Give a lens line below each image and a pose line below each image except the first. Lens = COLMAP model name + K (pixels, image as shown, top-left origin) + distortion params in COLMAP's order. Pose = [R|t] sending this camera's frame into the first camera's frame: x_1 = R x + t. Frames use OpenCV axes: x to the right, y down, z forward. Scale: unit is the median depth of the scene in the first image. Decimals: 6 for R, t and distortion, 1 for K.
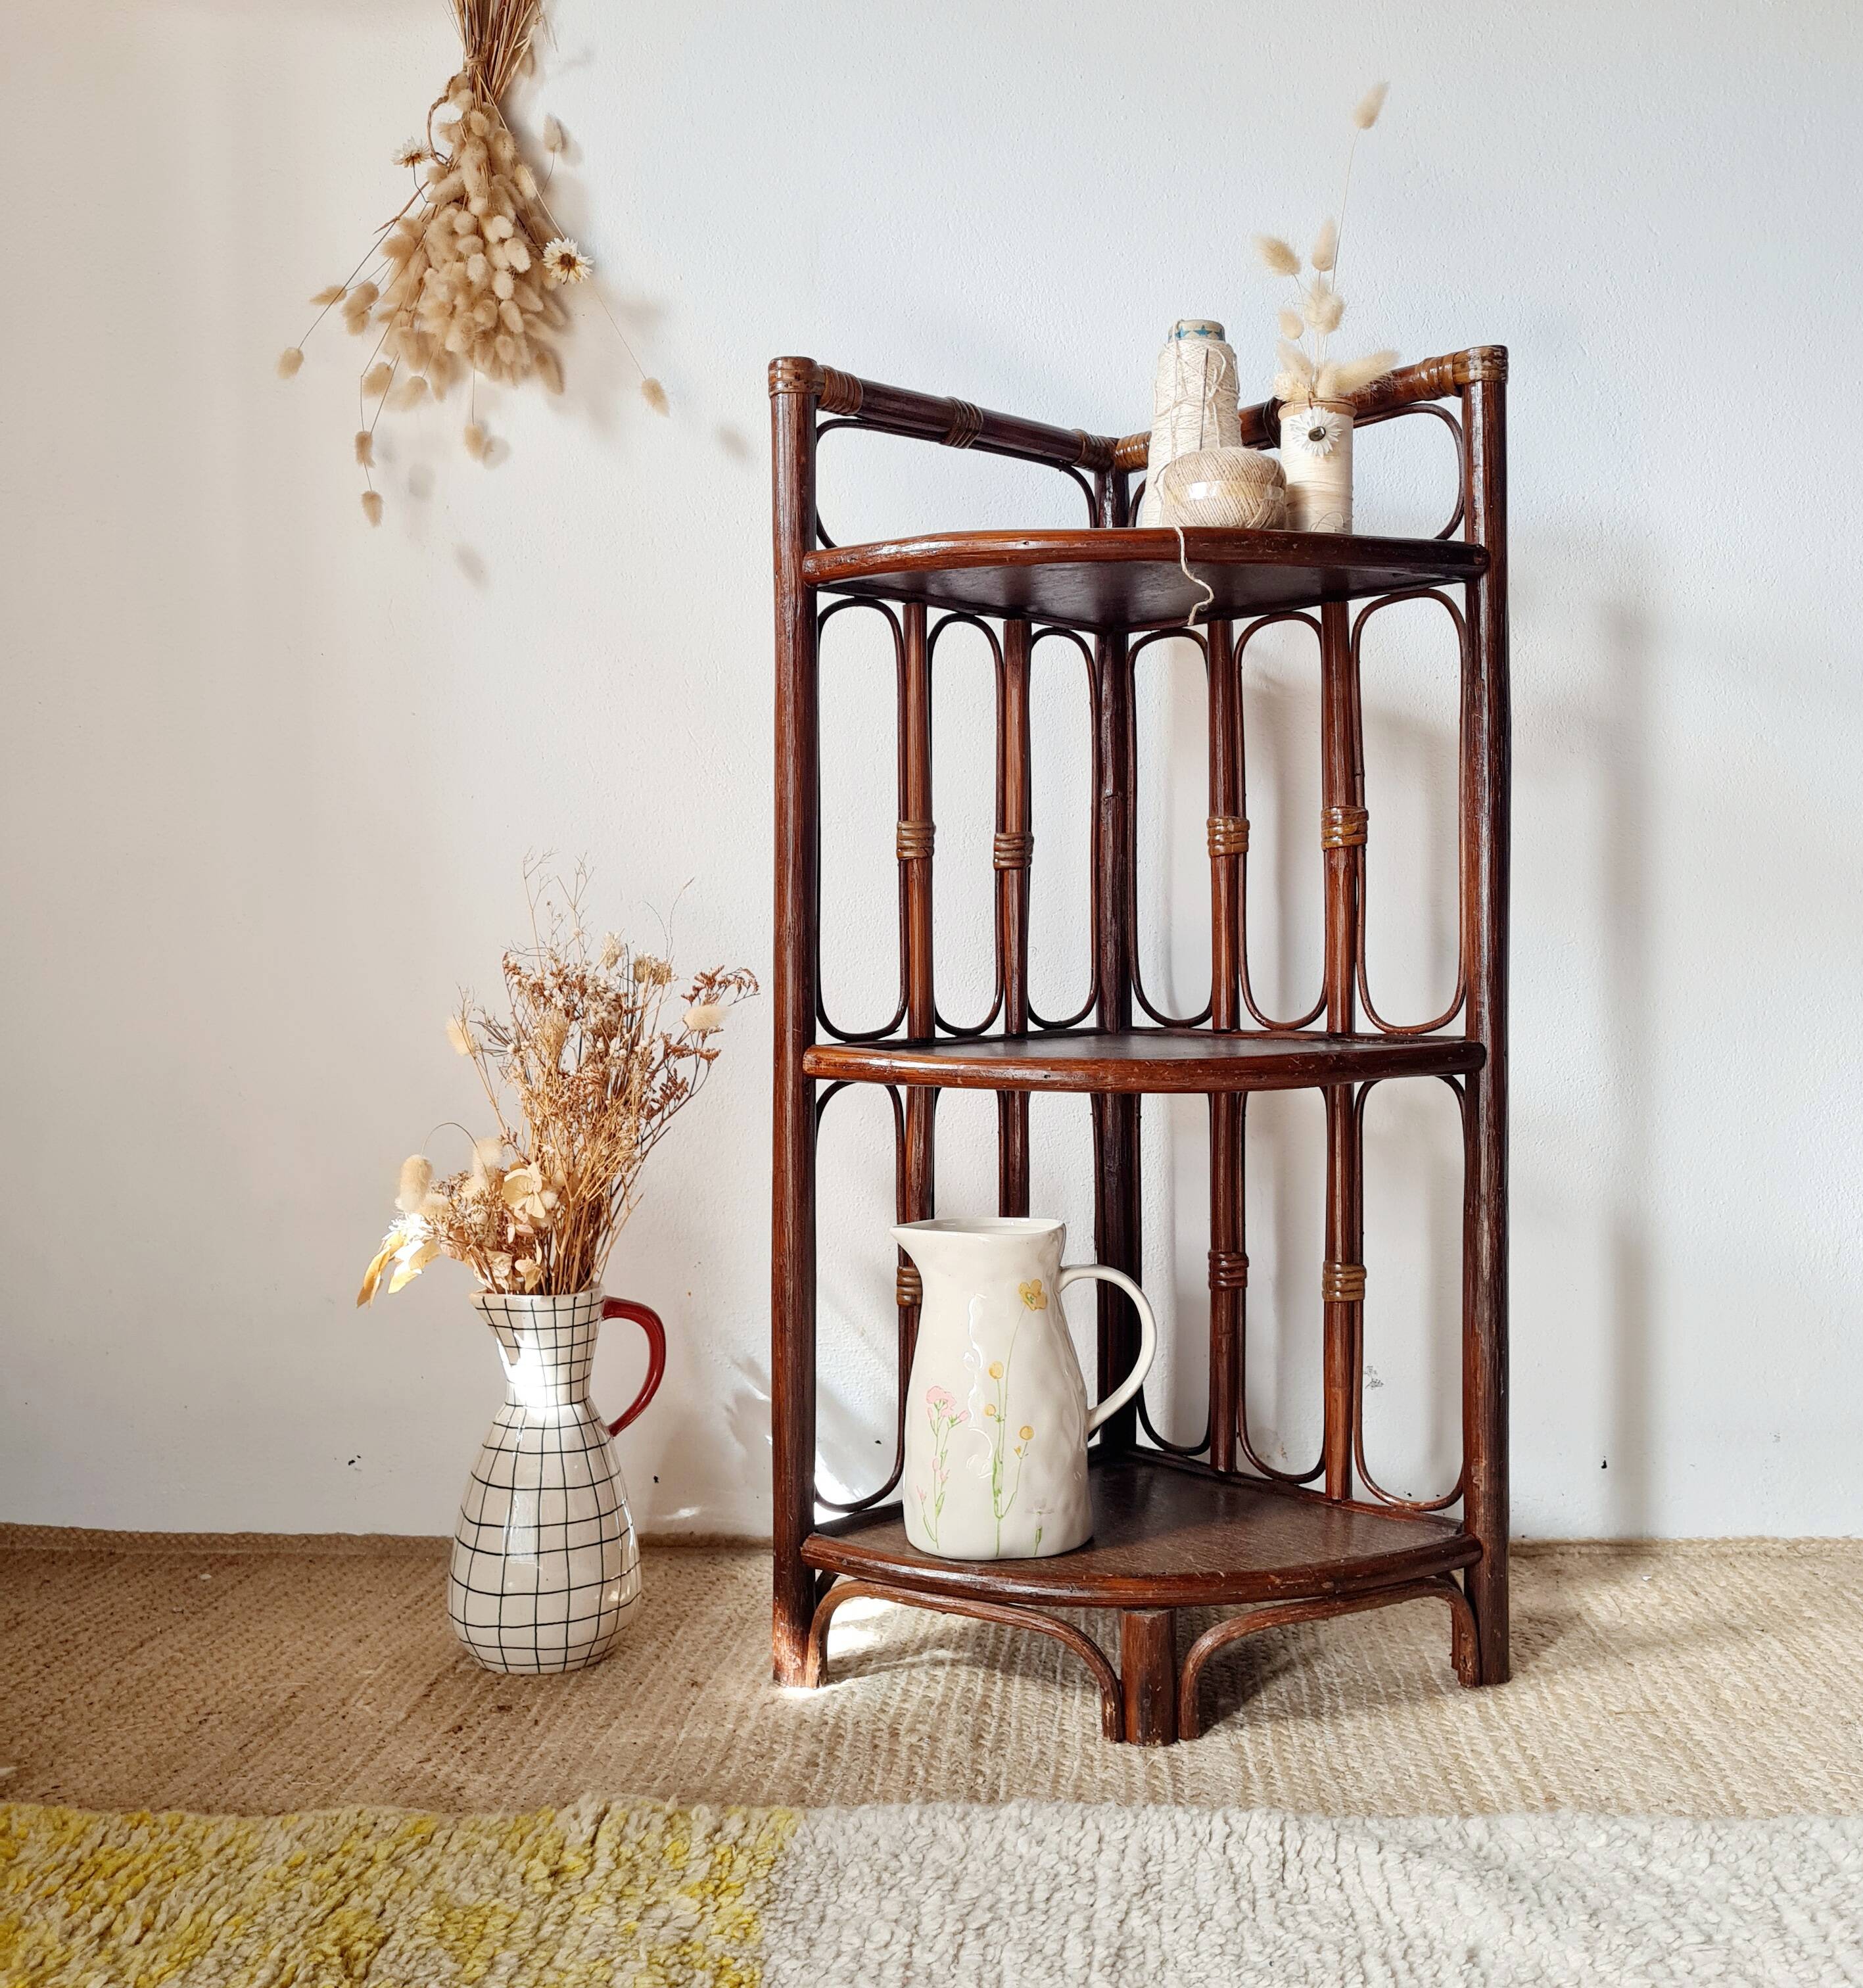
lens RADIAL K [[2006.8, 0, 987.4], [0, 2006.8, 984.4], [0, 0, 1]] dist [0.042413, -0.027277]
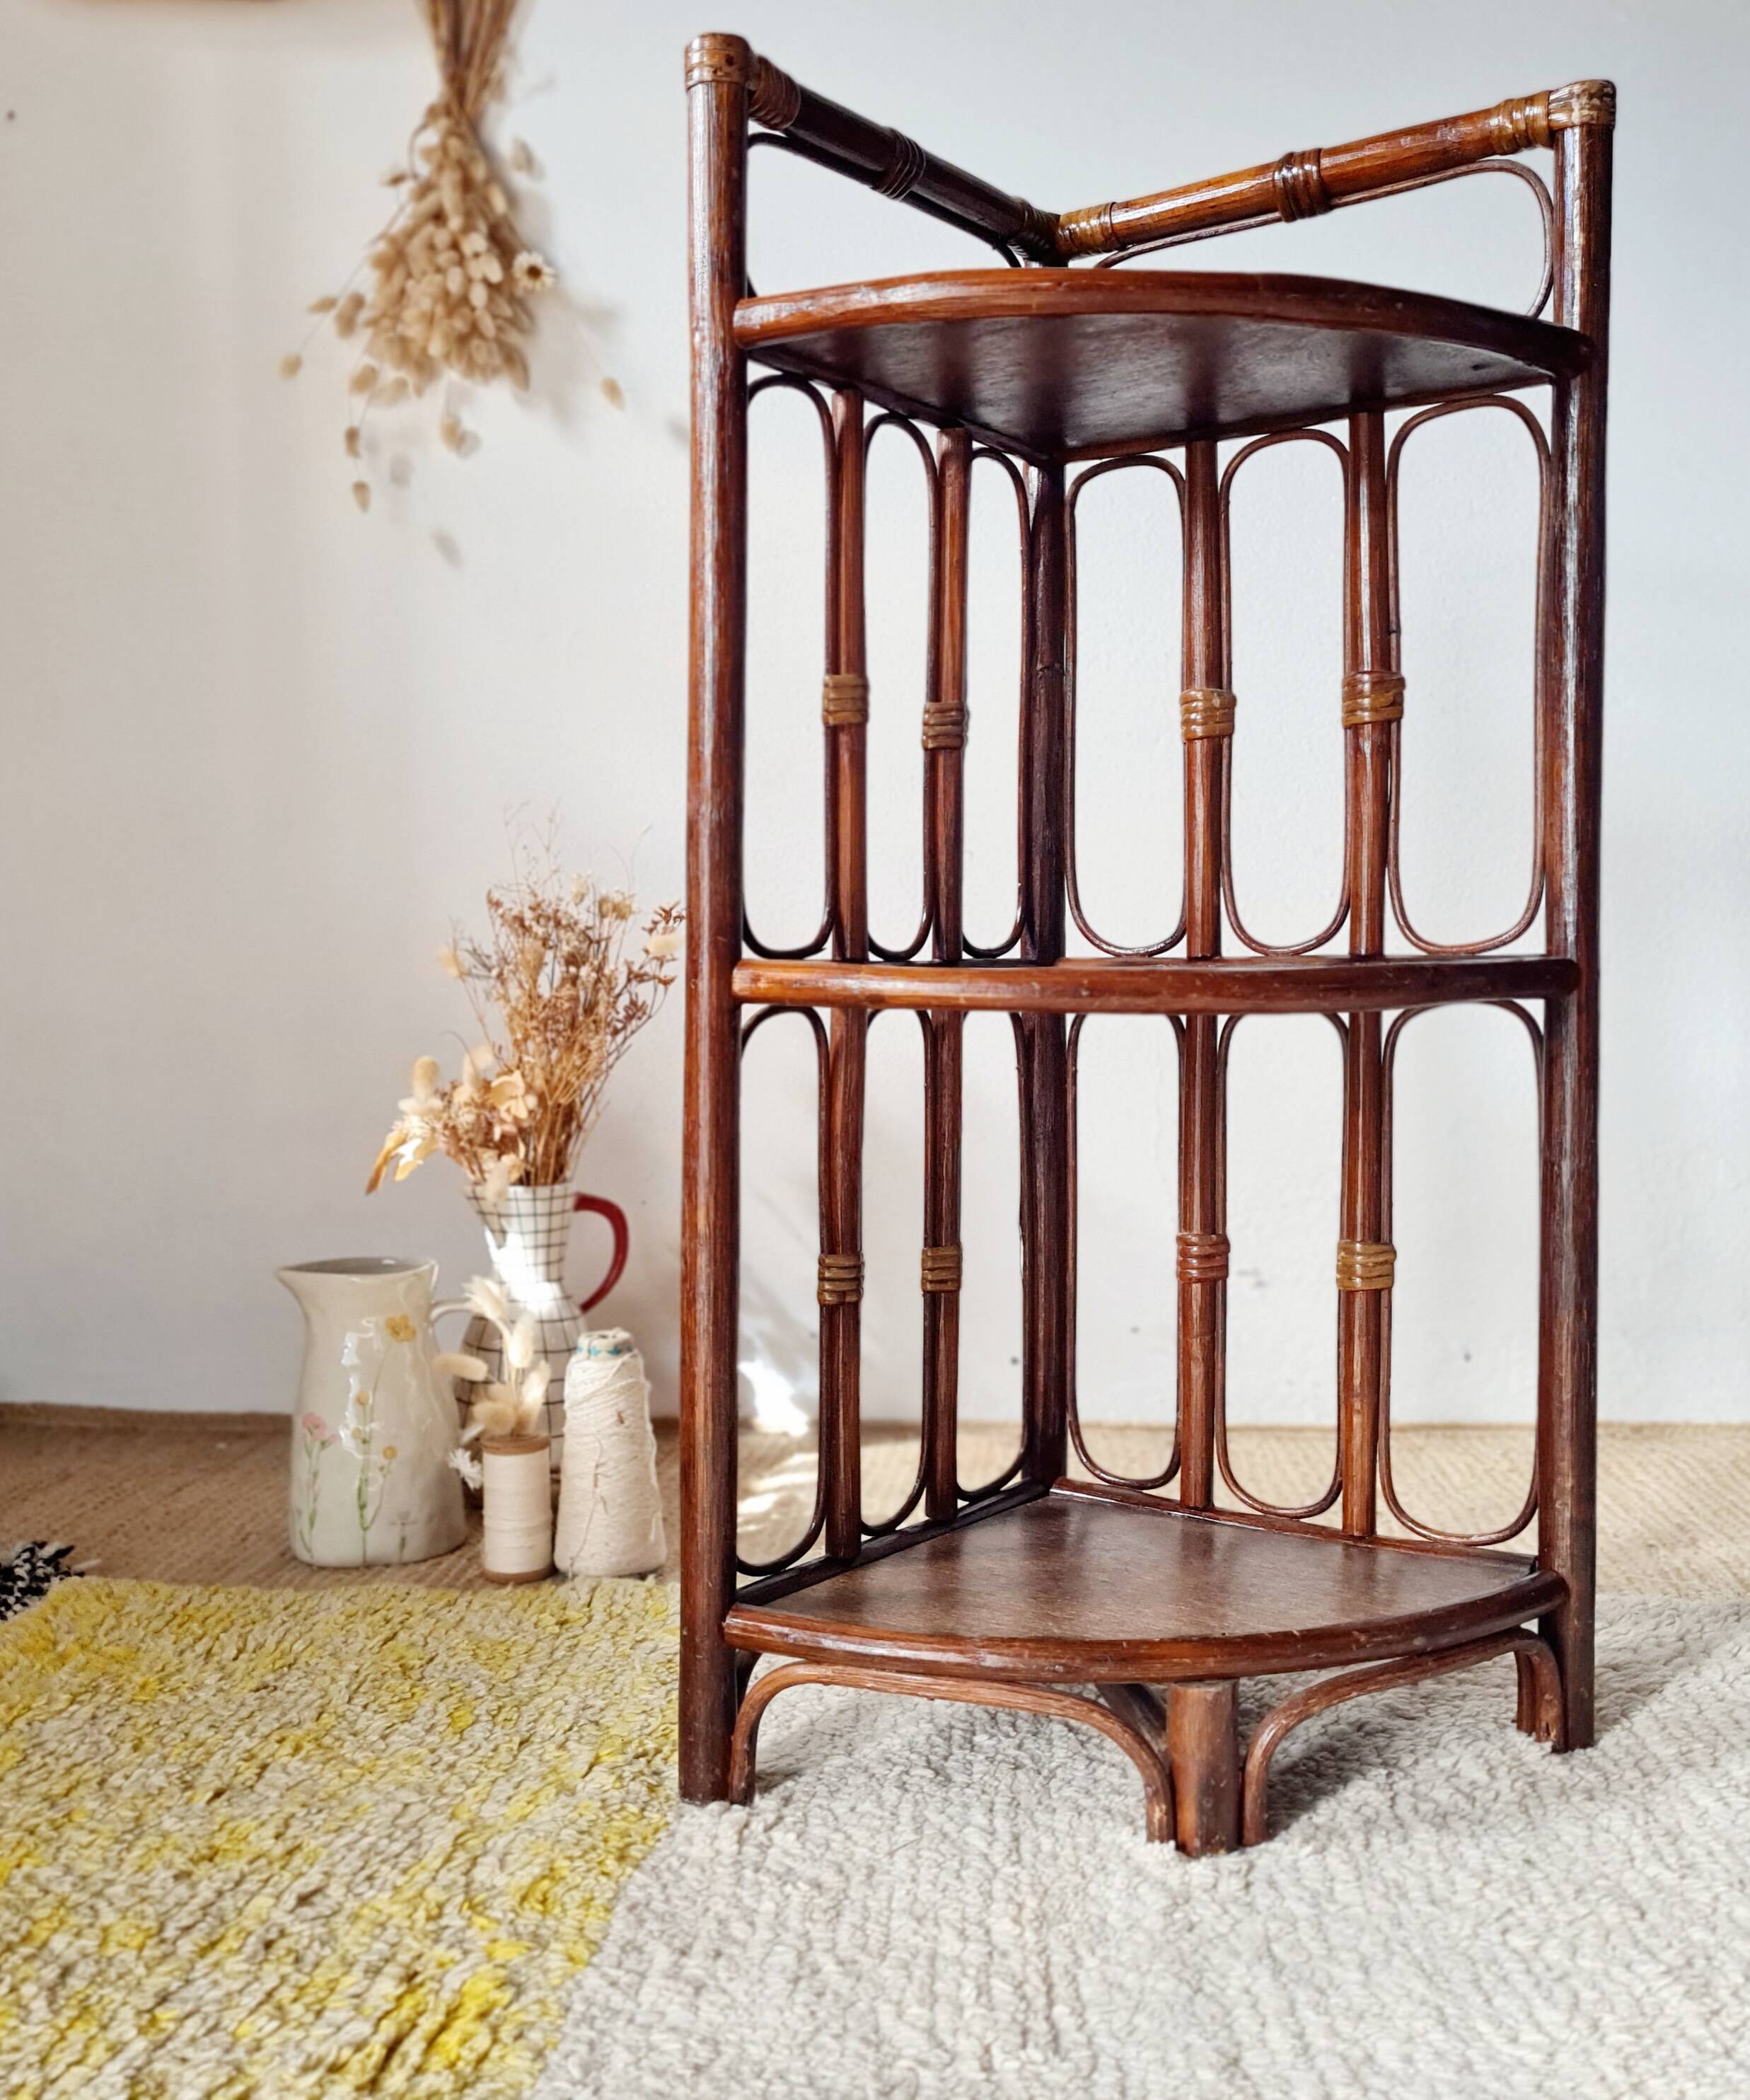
lens RADIAL K [[2177.4, 0, 849.0], [0, 2177.4, 1041.3], [0, 0, 1]] dist [0.023622, 0.019237]
pose [[0.999647, 0.001345, -0.026553, -0.002445], [-0.000665, 0.999672, 0.025619, 0.039299], [0.026578, -0.025592, 0.999319, -0.238054]]
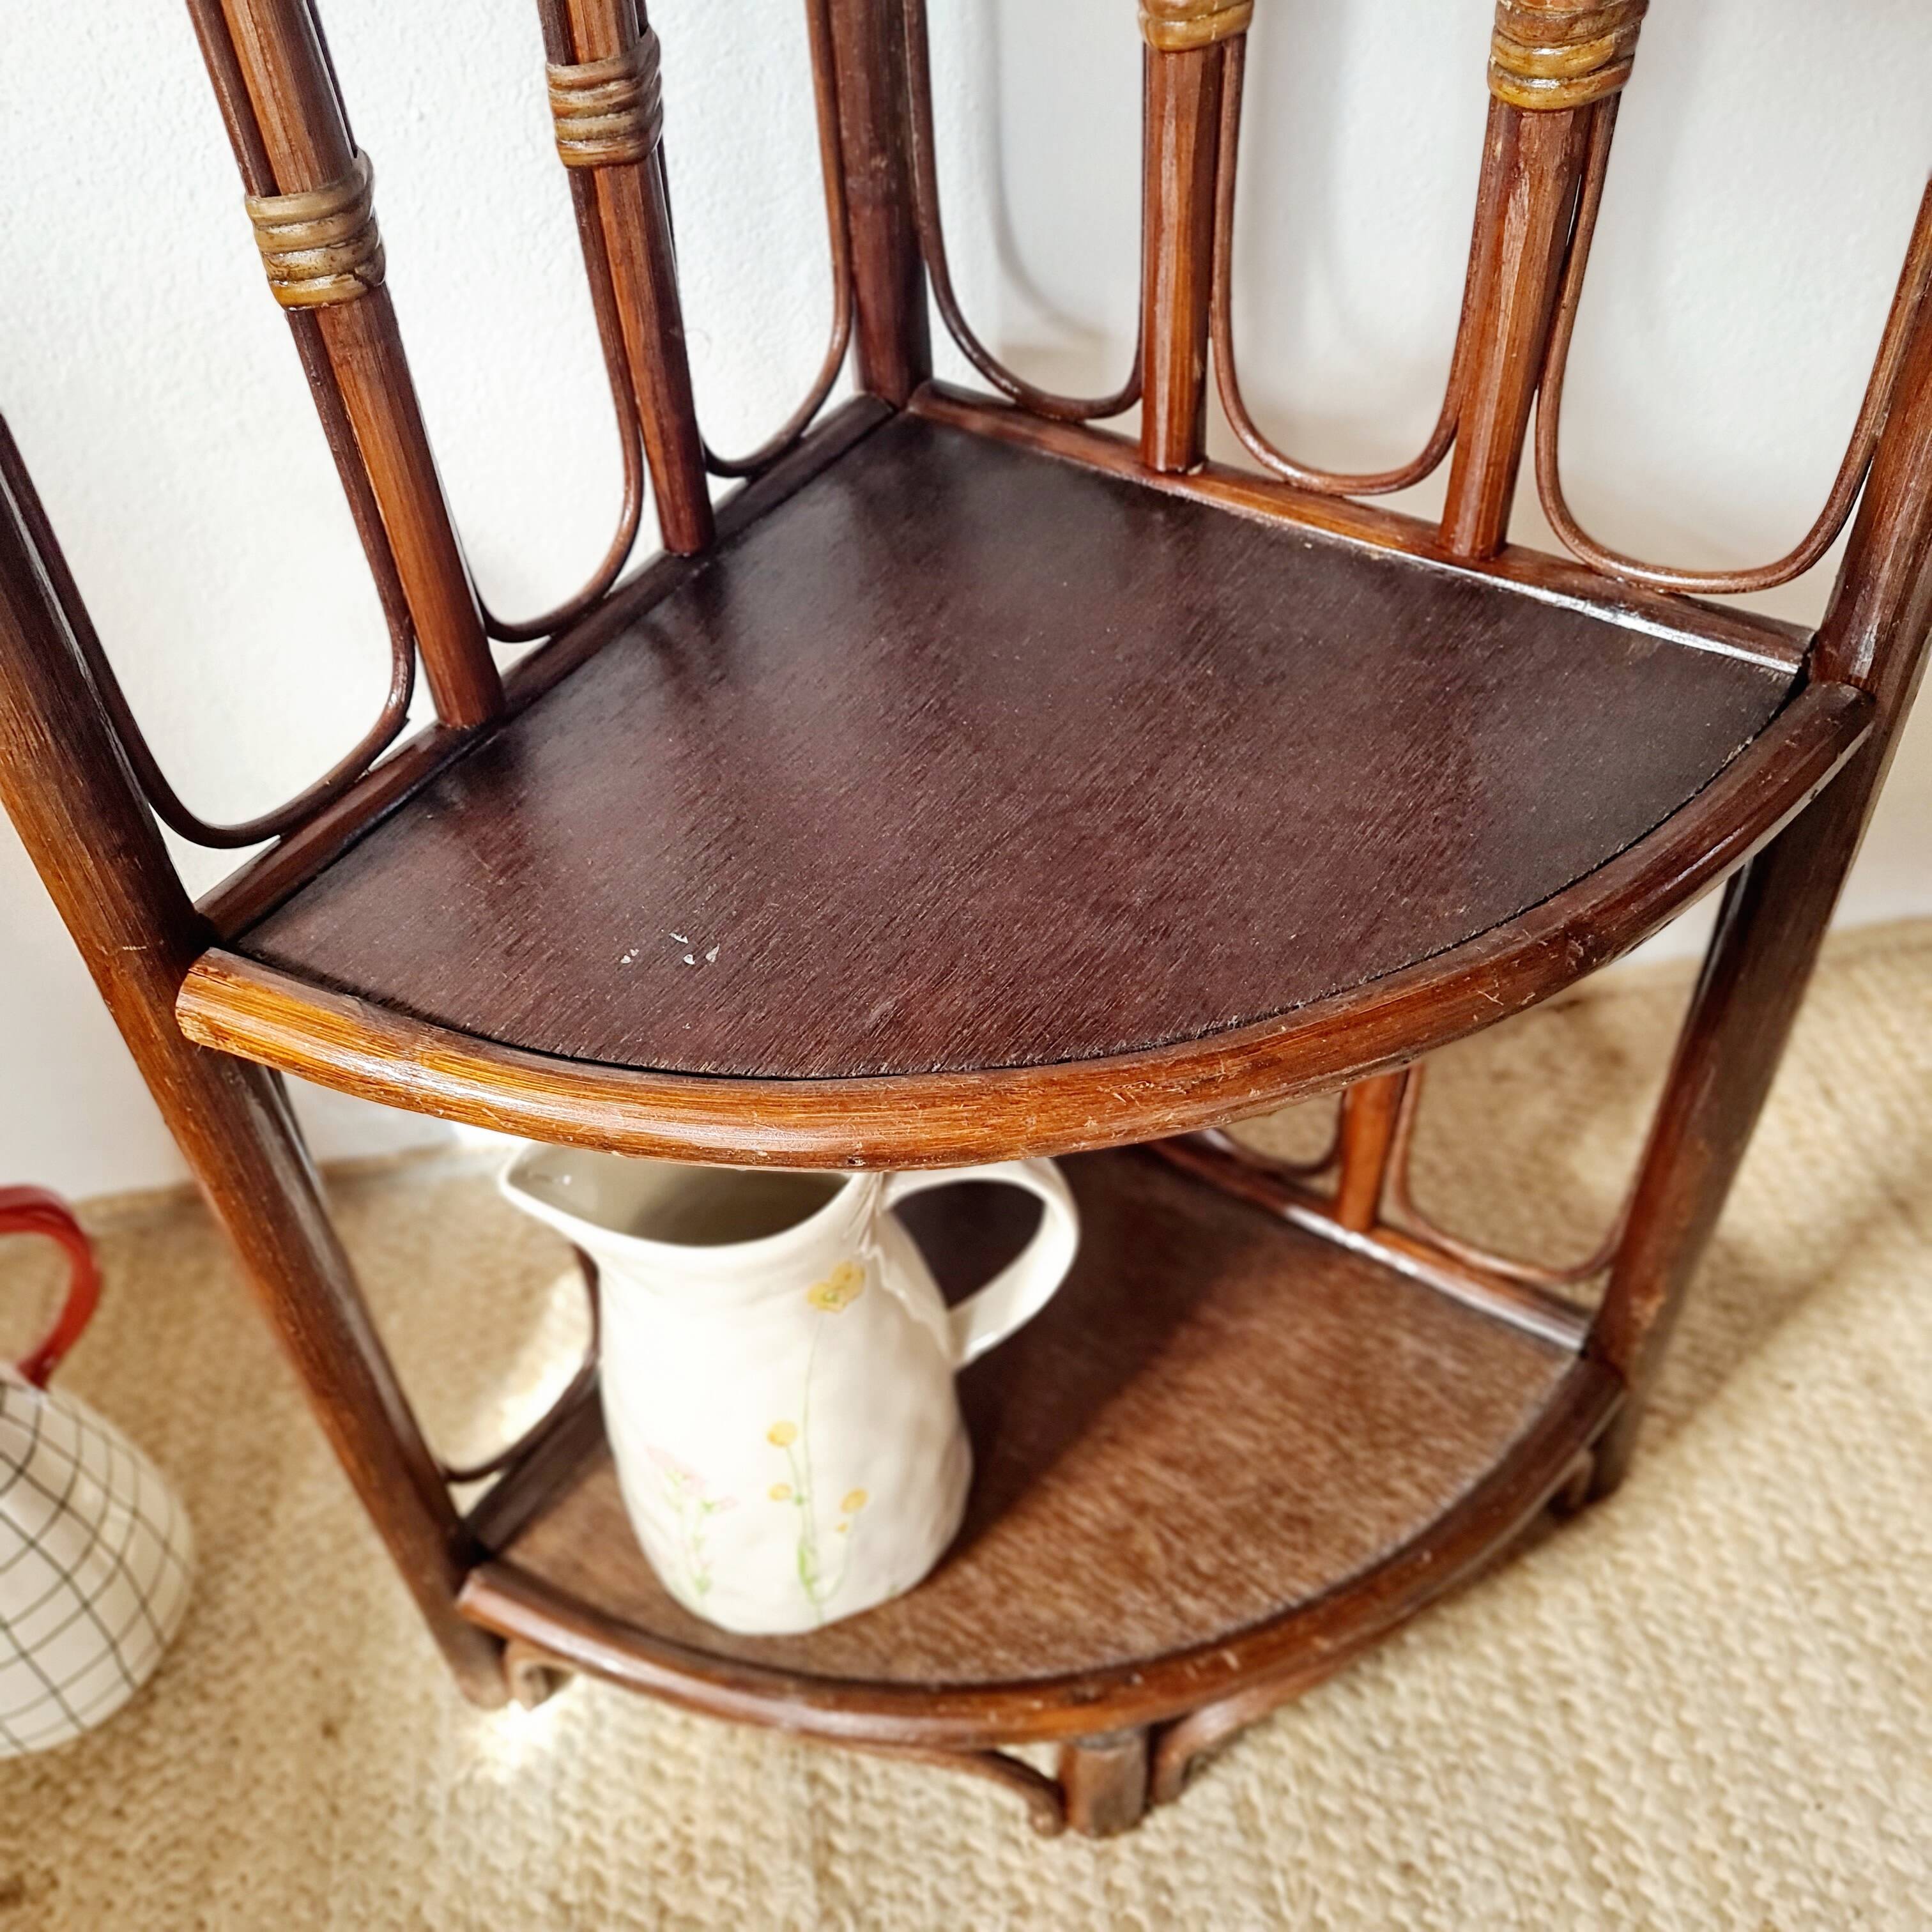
lens RADIAL K [[1947.1, 0, 959.0], [0, 1947.1, 975.6], [0, 0, 1]] dist [0.037903, -0.009423]
pose [[0.982019, -0.158241, 0.102950, 0.014821], [0.041253, 0.712032, 0.700934, -0.209958], [-0.184220, -0.684084, 0.705757, 0.689389]]
